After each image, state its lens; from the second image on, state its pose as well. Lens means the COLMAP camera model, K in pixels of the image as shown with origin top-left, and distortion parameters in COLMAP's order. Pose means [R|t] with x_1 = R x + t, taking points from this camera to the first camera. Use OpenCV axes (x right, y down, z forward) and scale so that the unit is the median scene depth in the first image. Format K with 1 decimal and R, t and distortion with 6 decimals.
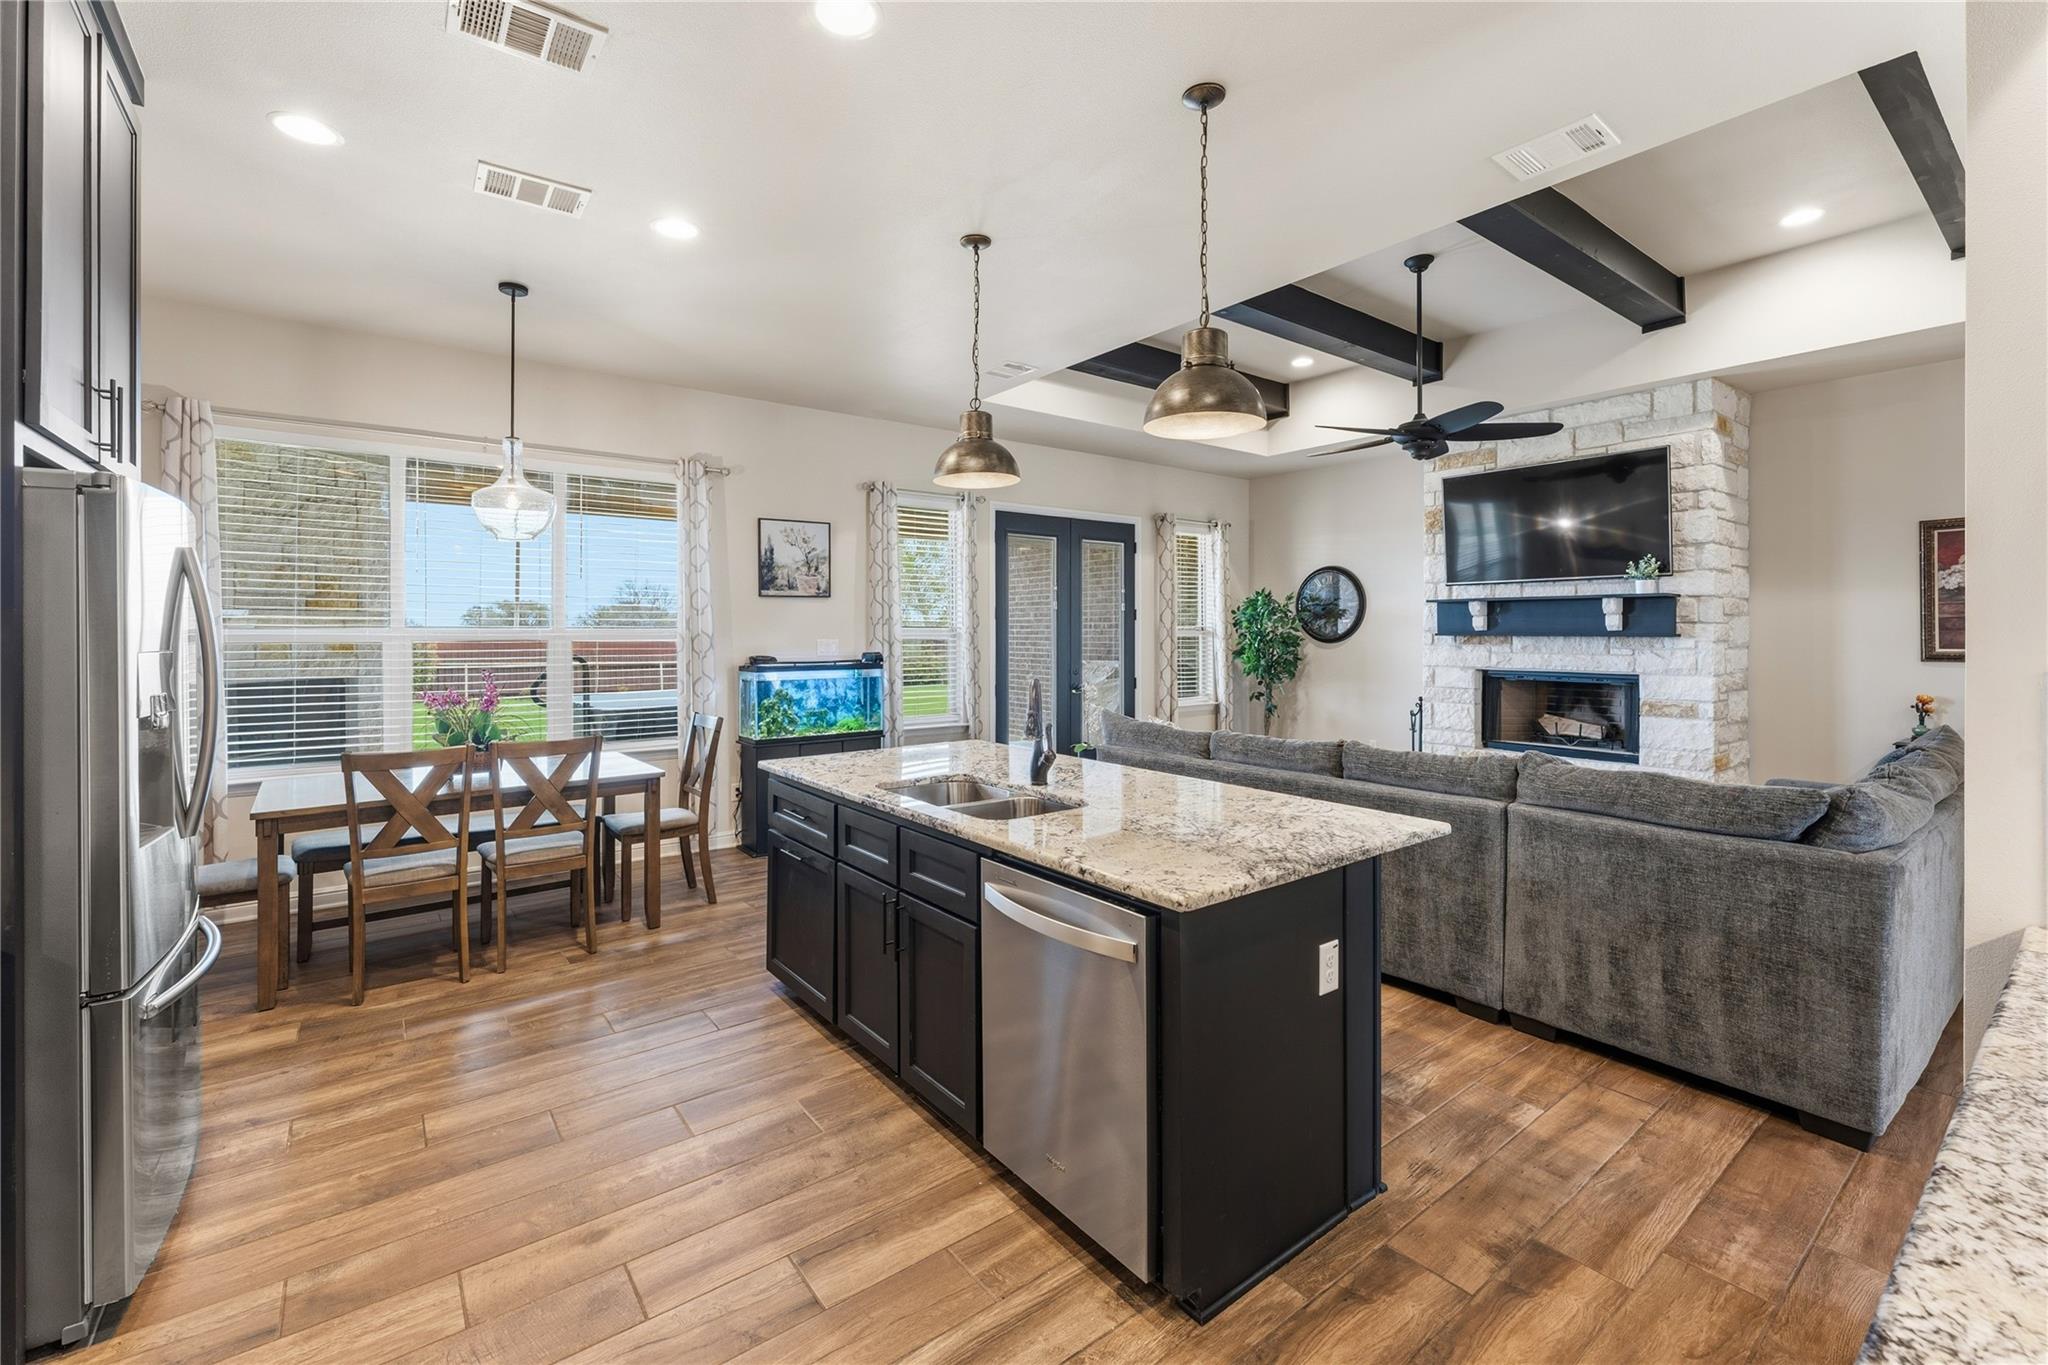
lens RADIAL K [[863.9, 0, 1005.2], [0, 863.9, 625.8], [0, 0, 1]] dist [0.004667, -0.000510]
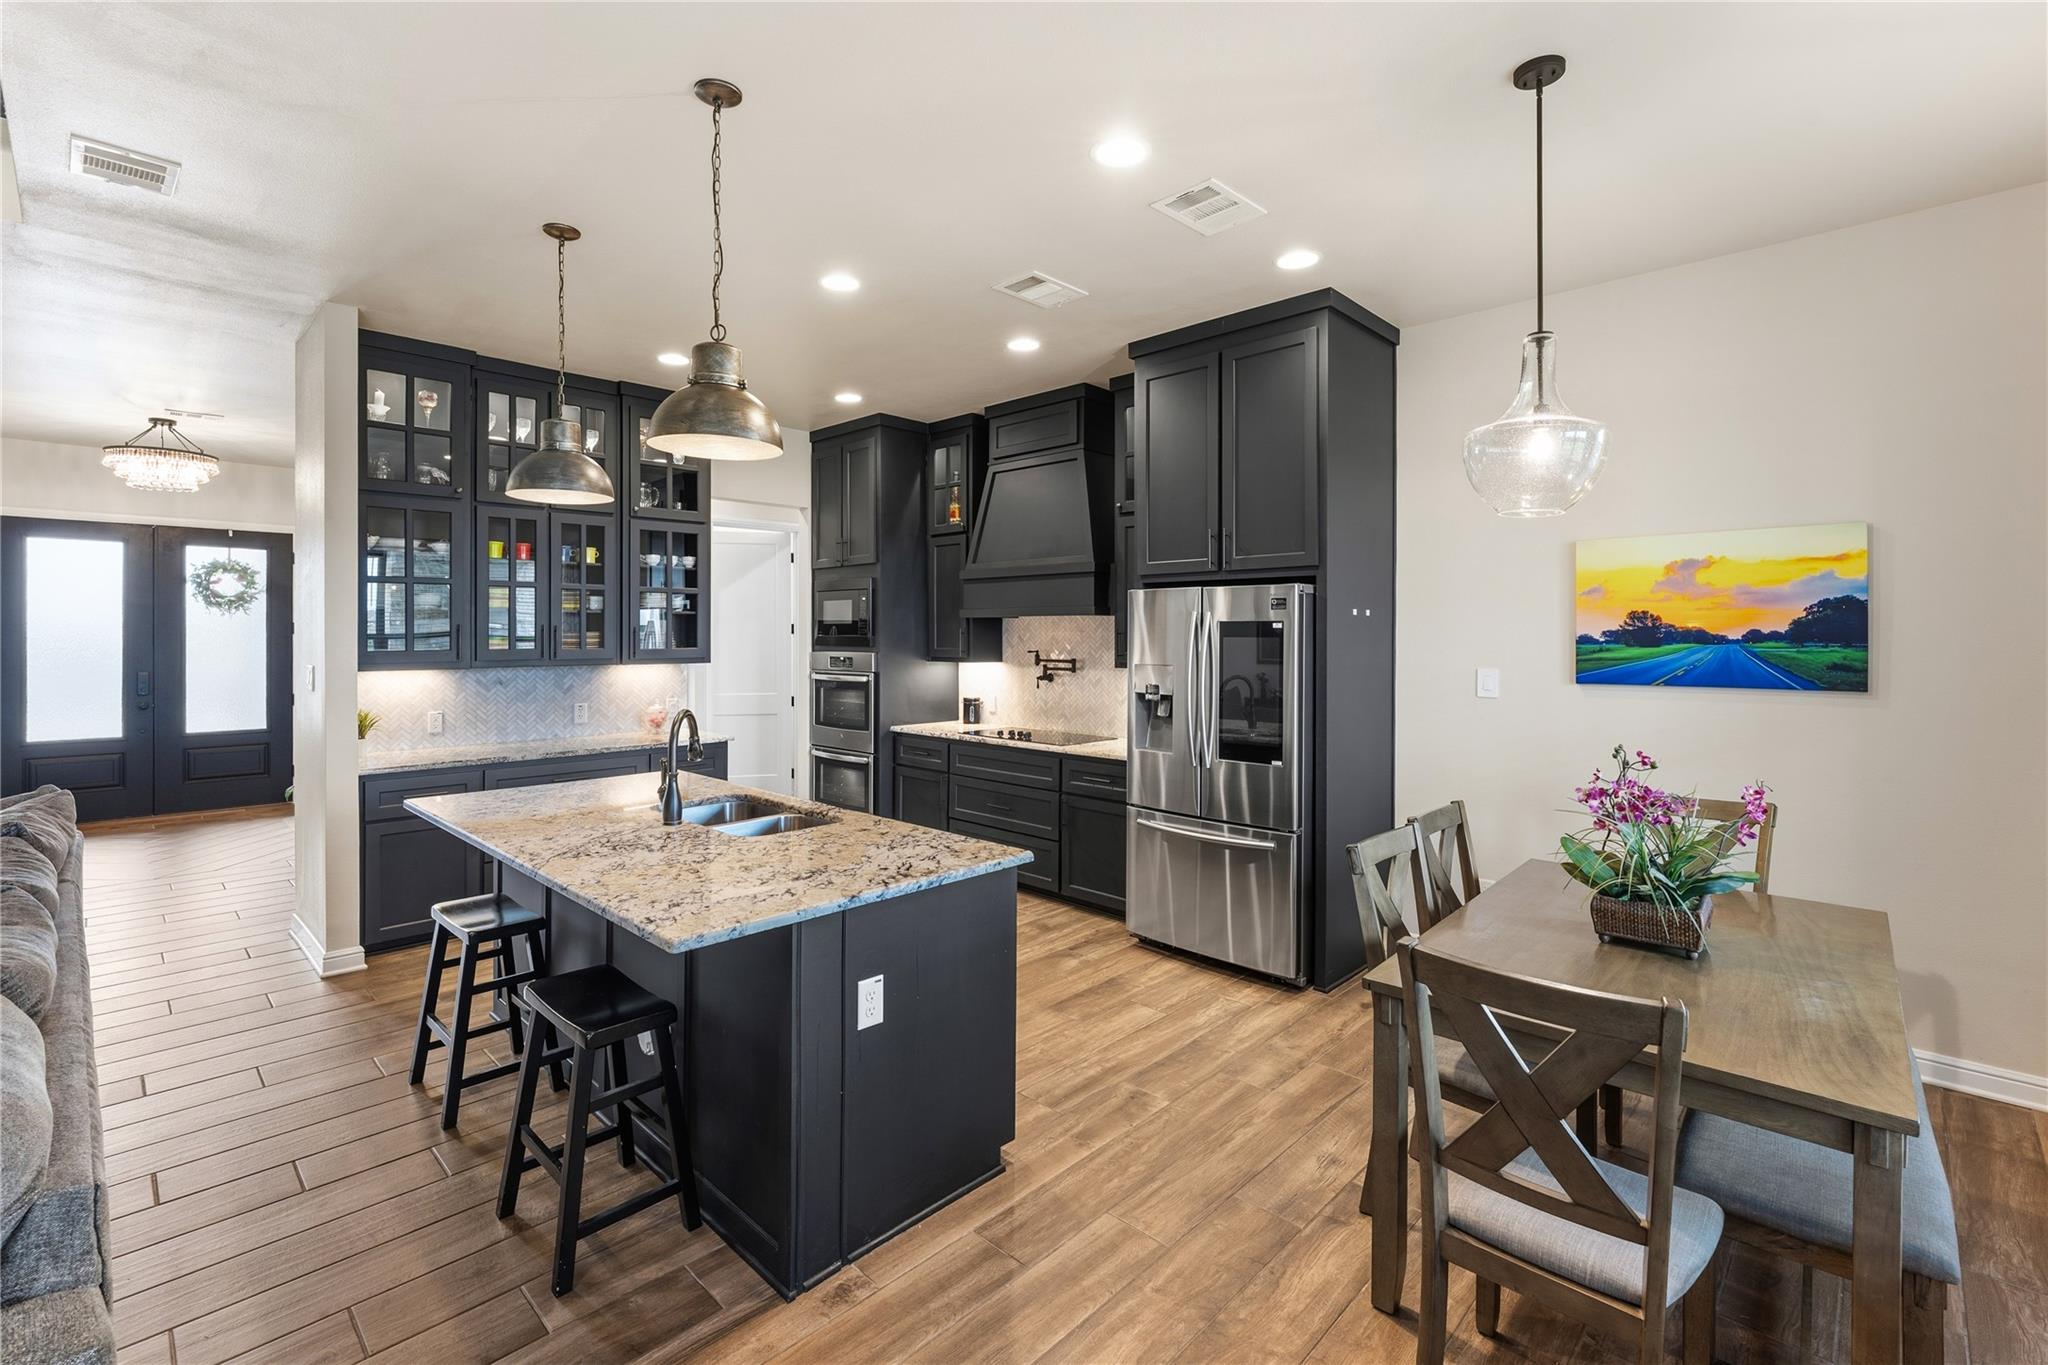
lens RADIAL K [[921.7, 0, 1026.1], [0, 921.7, 637.8], [0, 0, 1]] dist [-0.002418, -0.000083]
pose [[-0.984521, 0.001093, -0.175263, -0.085504], [0.000875, 0.999999, 0.001322, -0.012935], [0.175264, 0.001148, -0.984521, 1.026788]]
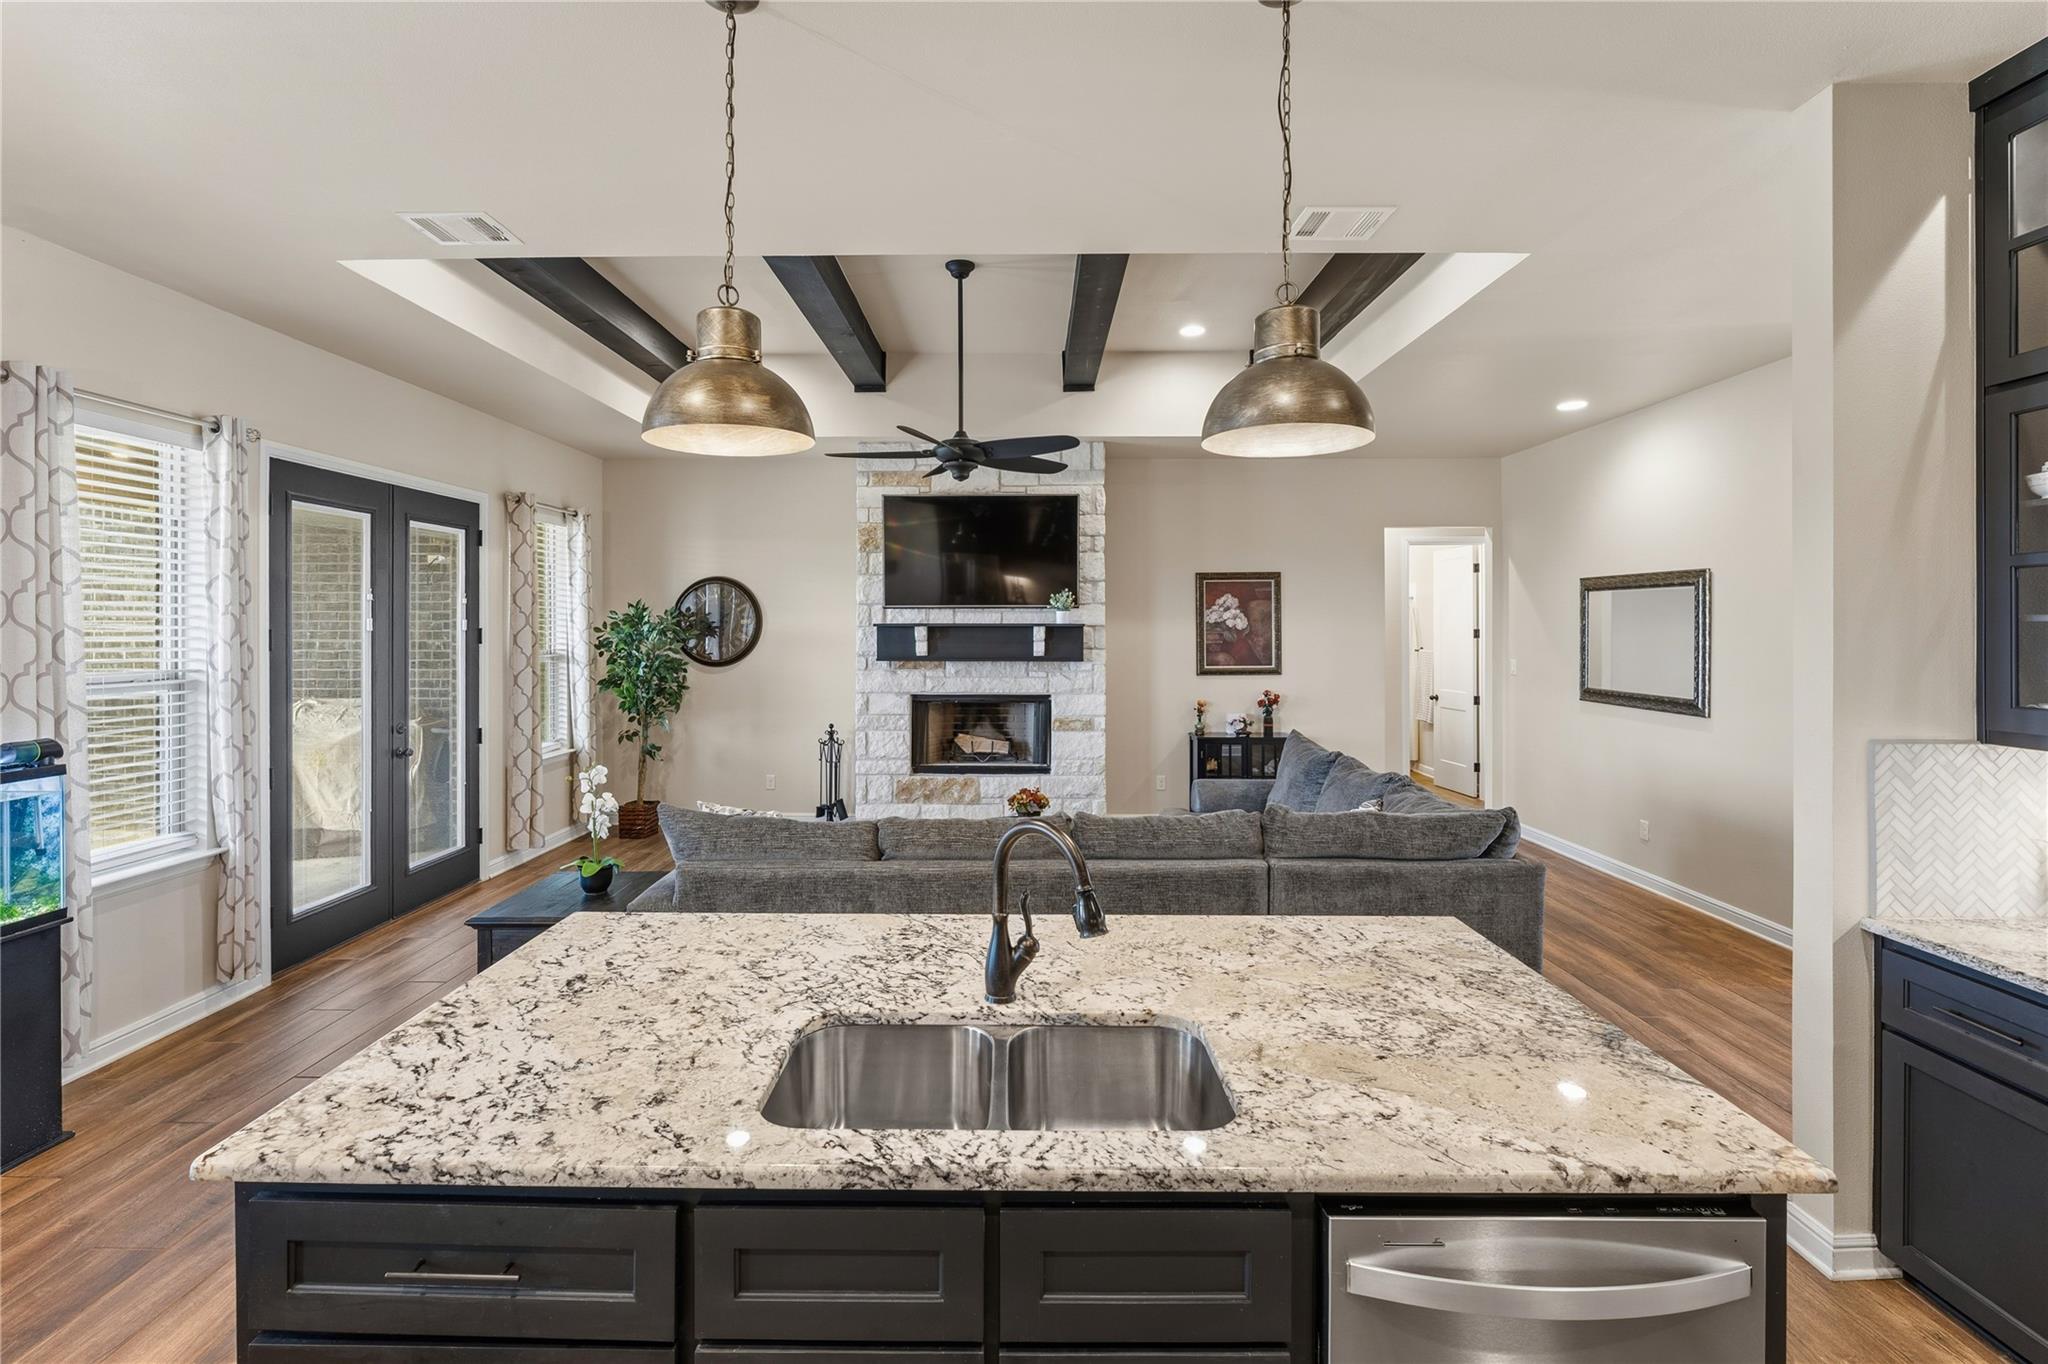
lens RADIAL K [[903.2, 0, 1009.8], [0, 903.2, 627.2], [0, 0, 1]] dist [-0.003091, -0.001287]
pose [[0.607876, 0.000442, 0.794032, -0.214828], [-0.005683, 0.999977, 0.003793, -0.032844], [-0.794011, -0.006818, 0.607865, 0.308347]]
